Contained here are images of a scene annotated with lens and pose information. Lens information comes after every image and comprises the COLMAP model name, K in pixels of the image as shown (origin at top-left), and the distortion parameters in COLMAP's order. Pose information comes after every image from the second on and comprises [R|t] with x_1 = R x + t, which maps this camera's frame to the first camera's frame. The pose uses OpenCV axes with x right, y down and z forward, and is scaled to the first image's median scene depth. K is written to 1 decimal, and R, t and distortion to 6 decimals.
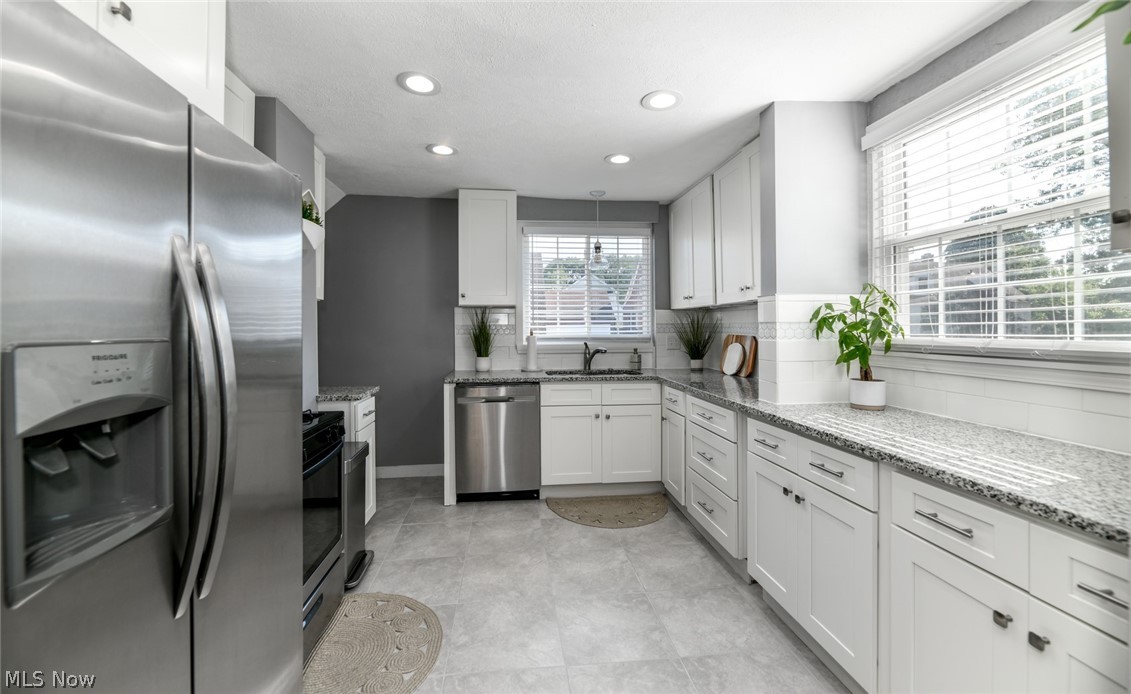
lens RADIAL K [[468.5, 0, 555.0], [0, 468.5, 332.5], [0, 0, 1]] dist [0.016037, -0.000047]
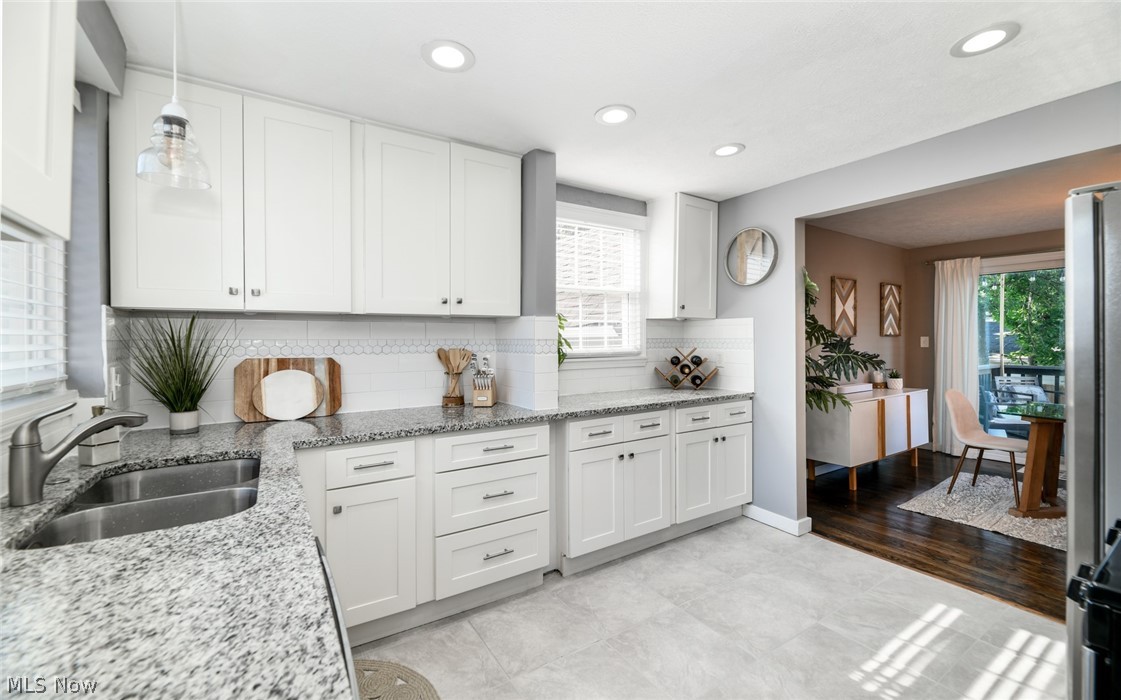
lens RADIAL K [[463.2, 0, 562.3], [0, 463.2, 340.4], [0, 0, 1]] dist [-0.002217, -0.001286]
pose [[-0.452515, 0.007115, 0.891728, -0.443745], [0.019875, 0.999800, 0.002109, -0.016412], [-0.891535, 0.018678, -0.452566, 1.152285]]
